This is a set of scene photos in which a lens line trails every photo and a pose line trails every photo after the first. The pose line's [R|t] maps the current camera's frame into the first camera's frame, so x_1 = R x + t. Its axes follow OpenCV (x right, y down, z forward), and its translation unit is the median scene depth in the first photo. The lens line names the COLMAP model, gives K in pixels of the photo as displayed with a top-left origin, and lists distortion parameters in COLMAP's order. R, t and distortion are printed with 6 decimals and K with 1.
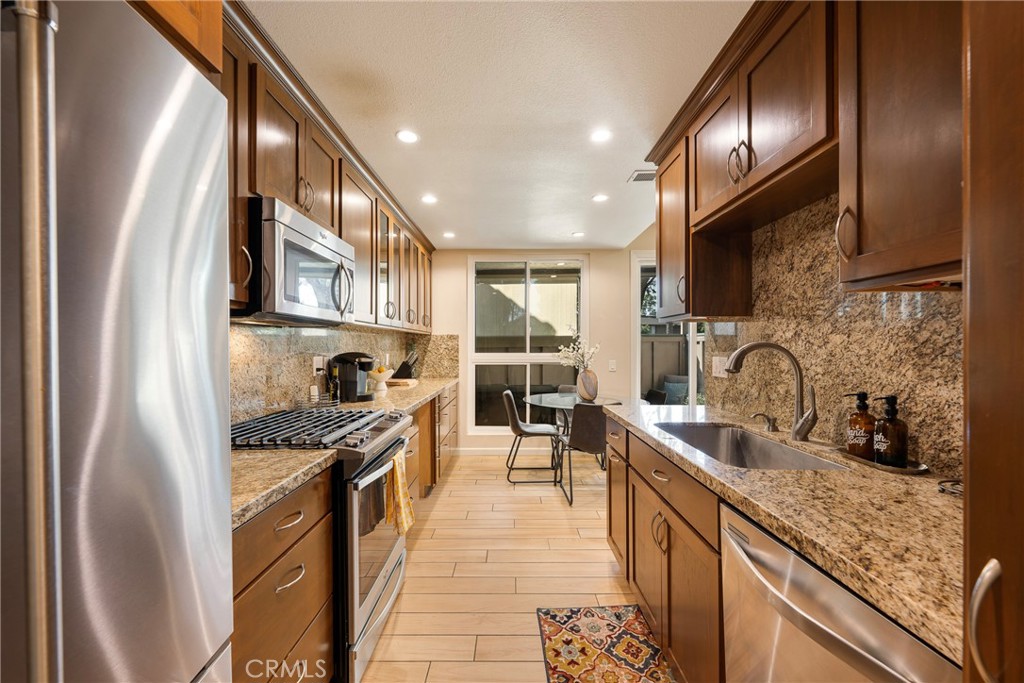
lens RADIAL K [[413.6, 0, 511.5], [0, 413.6, 346.7], [0, 0, 1]] dist [-0.003213, -0.000446]
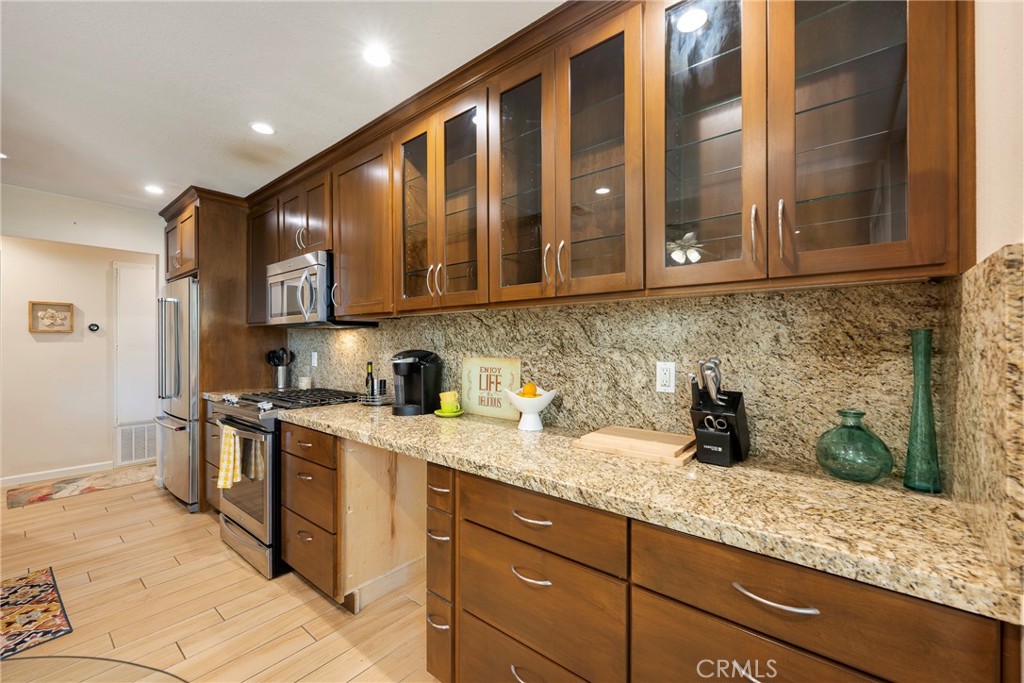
lens RADIAL K [[413.6, 0, 511.5], [0, 413.6, 346.7], [0, 0, 1]] dist [-0.003213, -0.000446]
pose [[-0.635396, -0.000283, -0.772186, 0.078338], [-0.003821, 0.999989, 0.002778, 0.003627], [0.772177, 0.004716, -0.635390, 1.246005]]
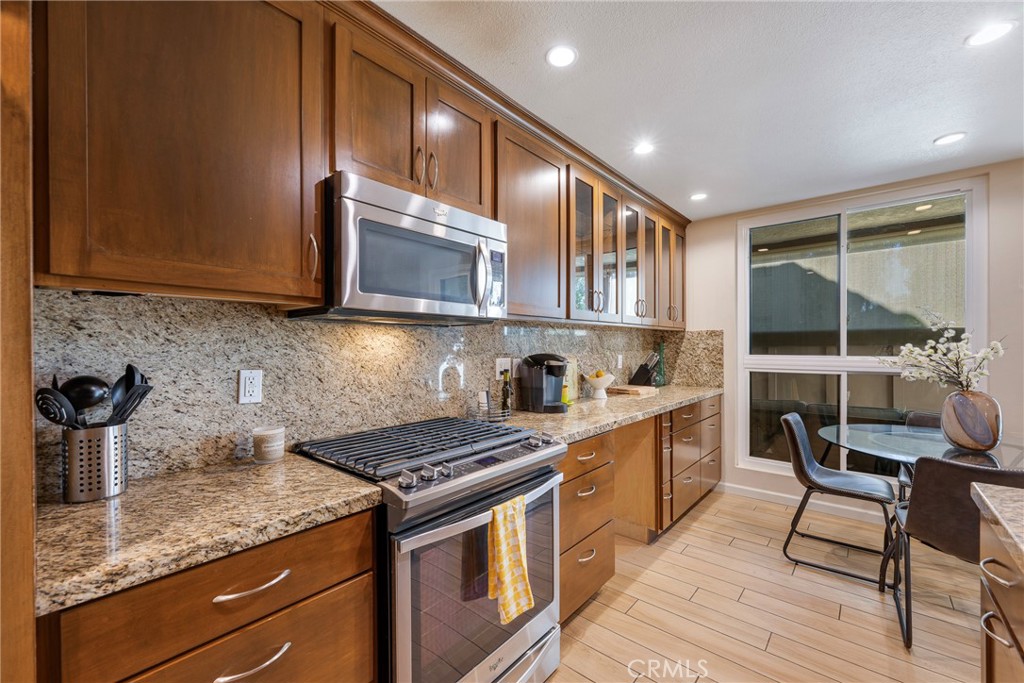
lens RADIAL K [[413.6, 0, 511.5], [0, 413.6, 346.7], [0, 0, 1]] dist [-0.003213, -0.000446]
pose [[0.753360, -0.001038, -0.657608, 0.093690], [0.002555, 0.999996, 0.001349, -0.001504], [0.657604, -0.002696, 0.753359, 0.237968]]
